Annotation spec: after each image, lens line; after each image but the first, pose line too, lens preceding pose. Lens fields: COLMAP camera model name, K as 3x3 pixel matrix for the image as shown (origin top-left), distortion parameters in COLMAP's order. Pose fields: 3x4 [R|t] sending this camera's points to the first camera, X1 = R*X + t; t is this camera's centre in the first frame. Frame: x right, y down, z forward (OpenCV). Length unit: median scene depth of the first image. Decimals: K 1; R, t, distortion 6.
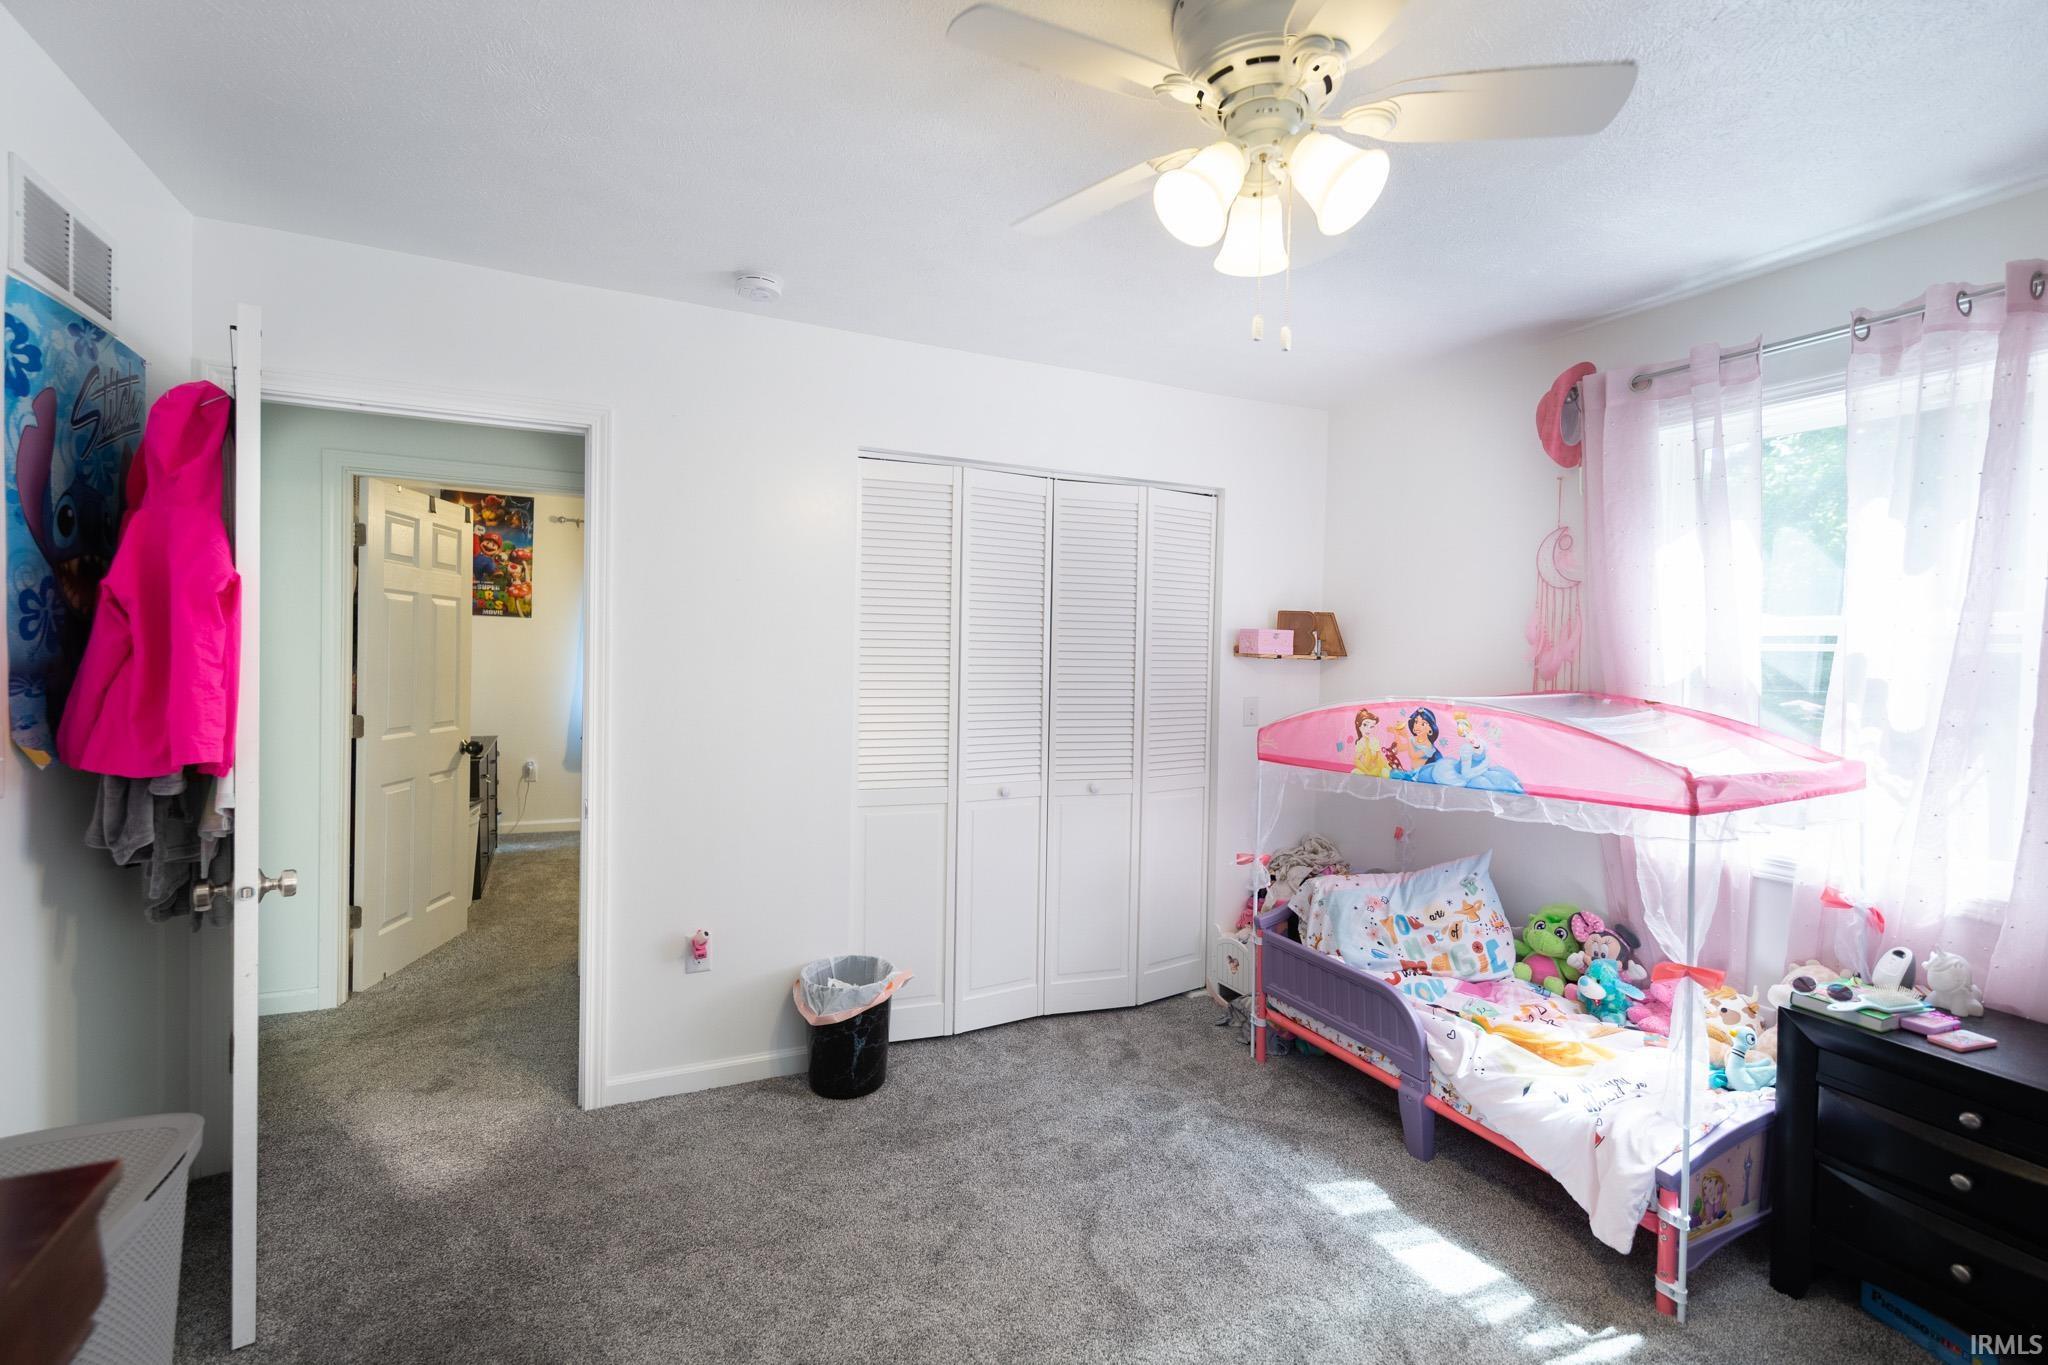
lens RADIAL K [[887.6, 0, 1016.1], [0, 887.6, 681.8], [0, 0, 1]] dist [-0.000209, -0.000046]
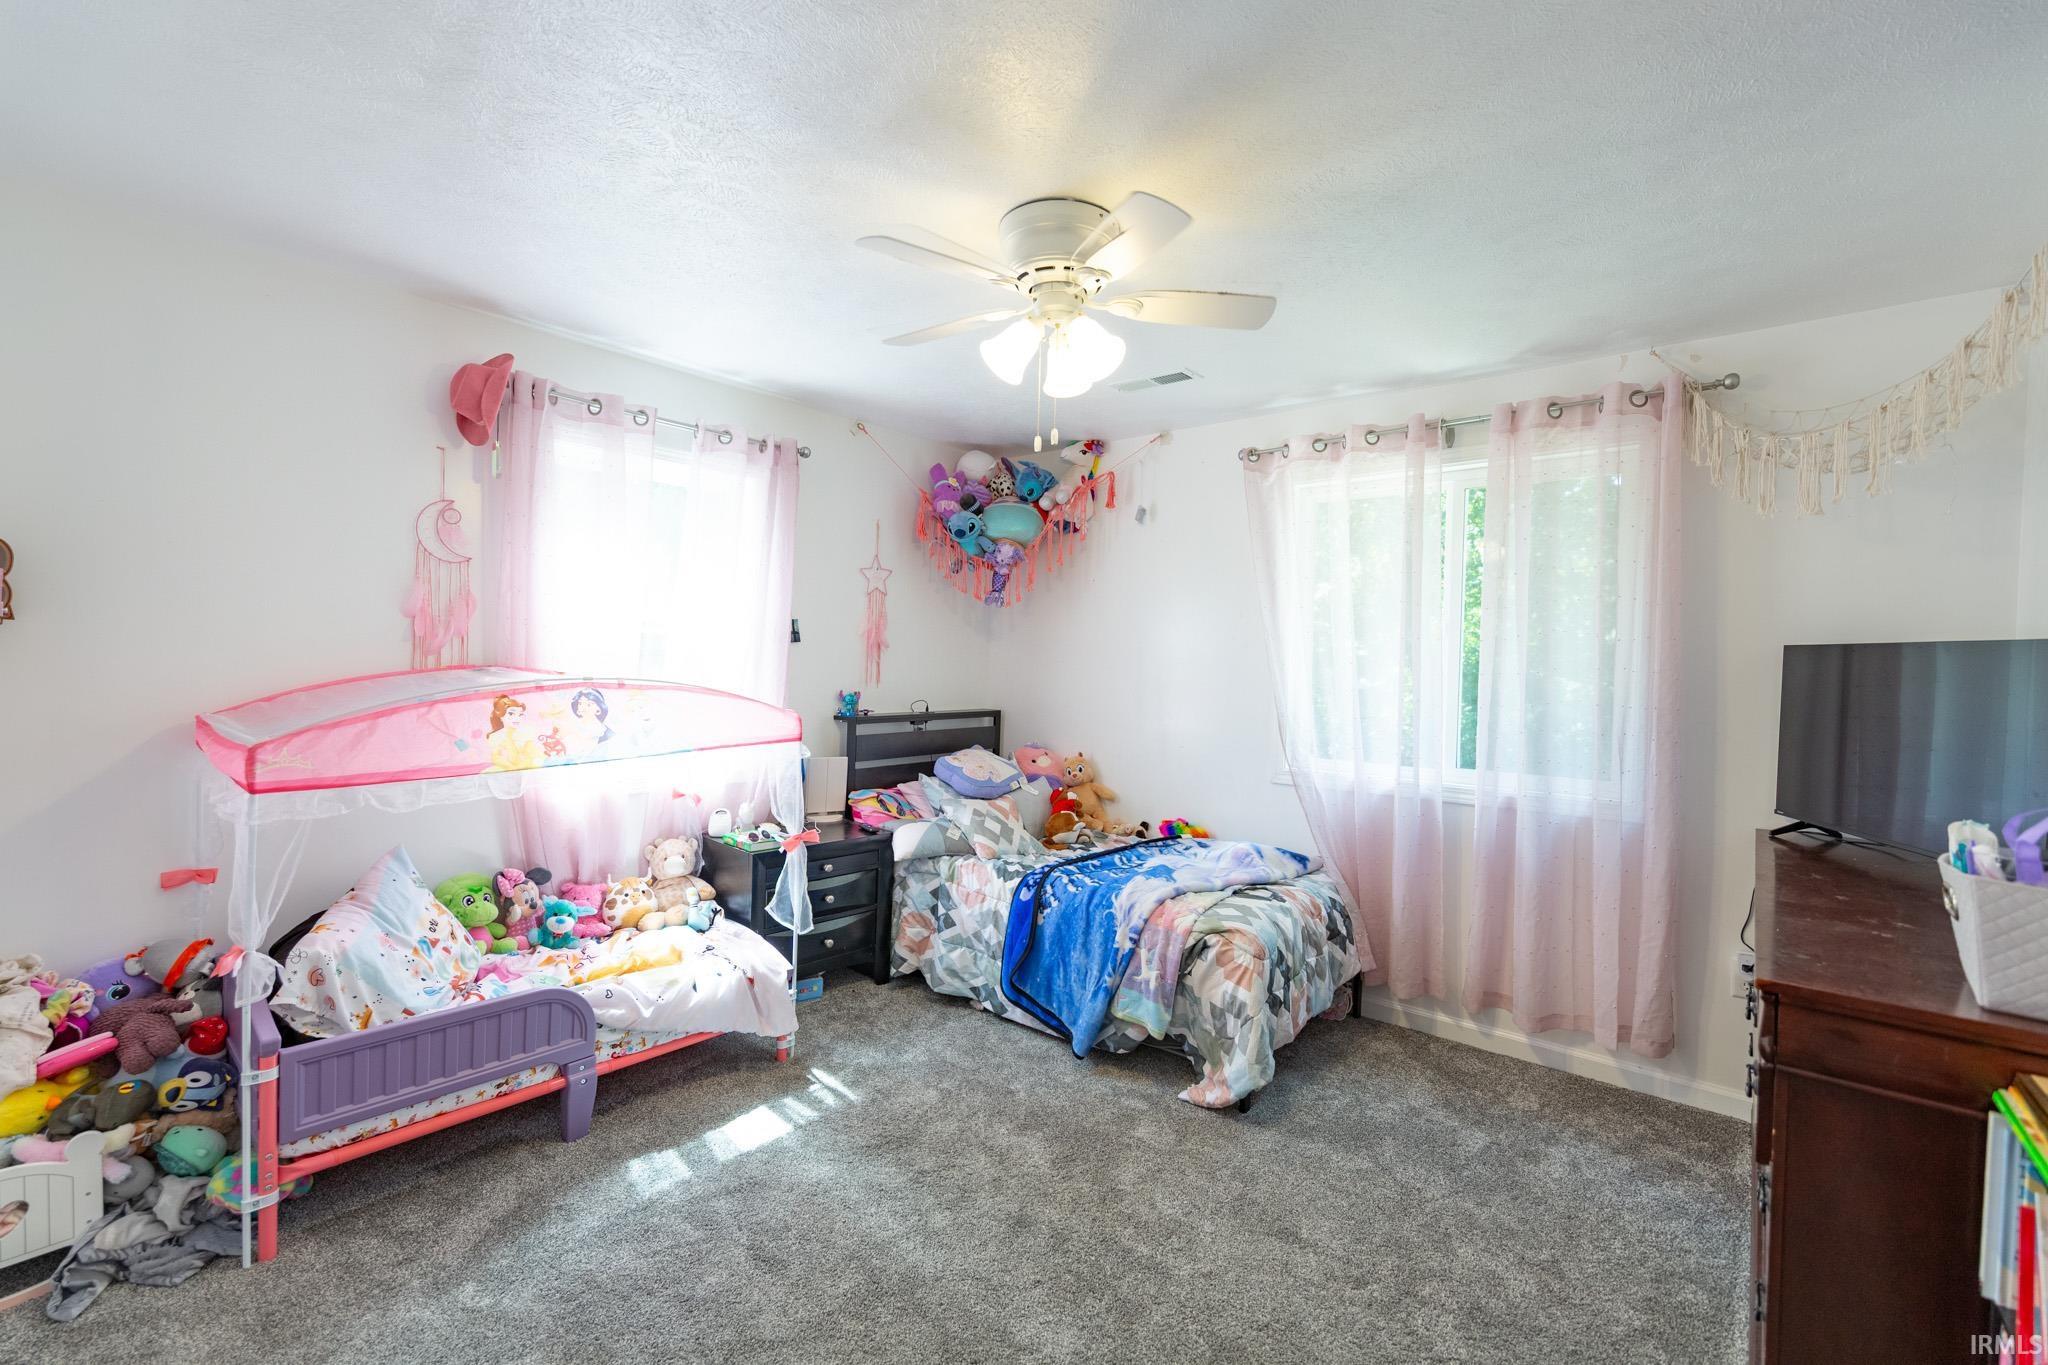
lens RADIAL K [[887.6, 0, 1016.1], [0, 887.6, 681.8], [0, 0, 1]] dist [-0.000209, -0.000046]
pose [[-0.398715, -0.055138, 0.915416, -0.639350], [-0.006936, 0.998344, 0.057112, -0.038007], [-0.917049, 0.016422, -0.398437, 0.949763]]
